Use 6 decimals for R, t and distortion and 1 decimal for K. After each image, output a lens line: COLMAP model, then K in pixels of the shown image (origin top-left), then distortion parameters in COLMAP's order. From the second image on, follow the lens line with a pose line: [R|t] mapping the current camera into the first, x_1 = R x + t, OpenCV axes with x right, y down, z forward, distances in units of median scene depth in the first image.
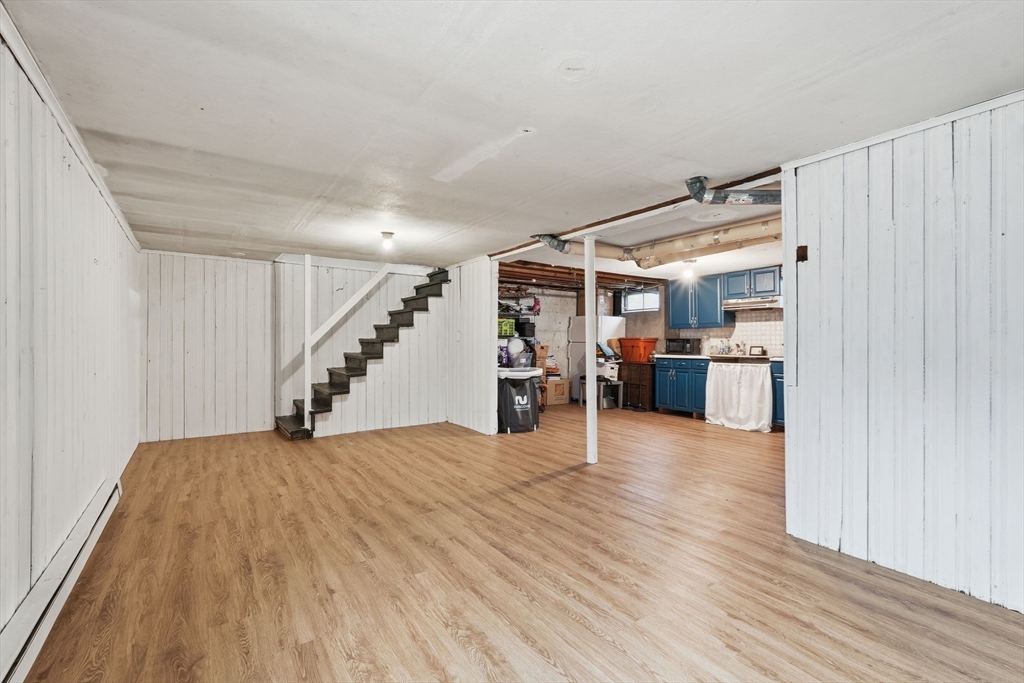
lens RADIAL K [[453.9, 0, 514.4], [0, 453.9, 338.8], [0, 0, 1]] dist [0.000056, 0.001777]
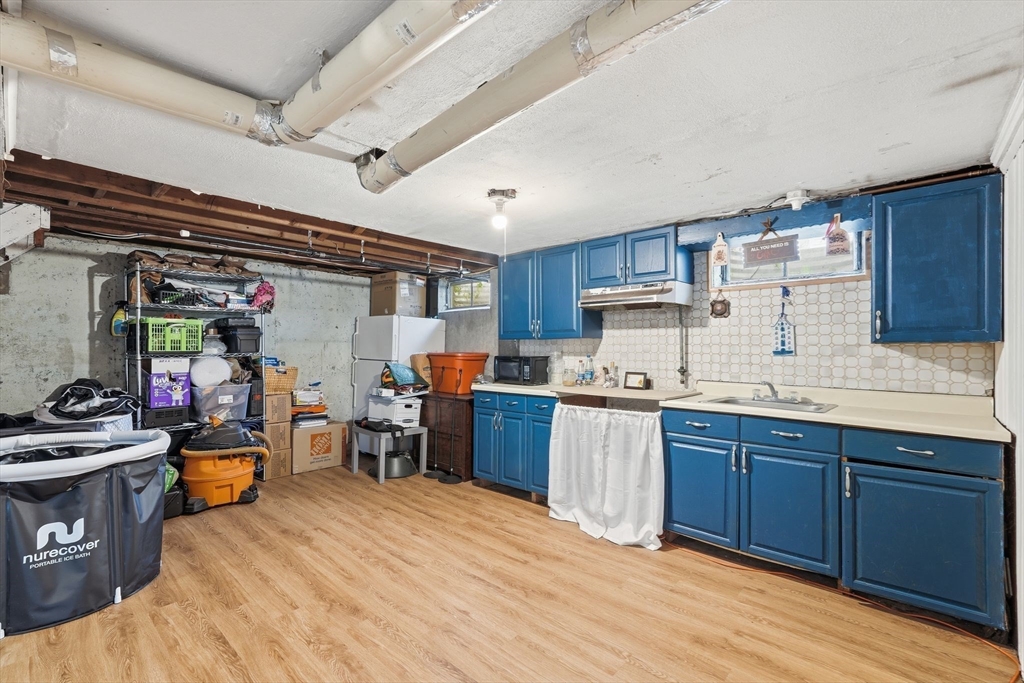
lens RADIAL K [[453.9, 0, 509.9], [0, 453.9, 344.9], [0, 0, 1]] dist [0.000056, 0.001777]
pose [[0.975191, 0.000155, 0.221367, 0.234868], [-0.001264, 0.999987, 0.004870, -0.018316], [-0.221363, -0.005029, 0.975178, 0.444266]]
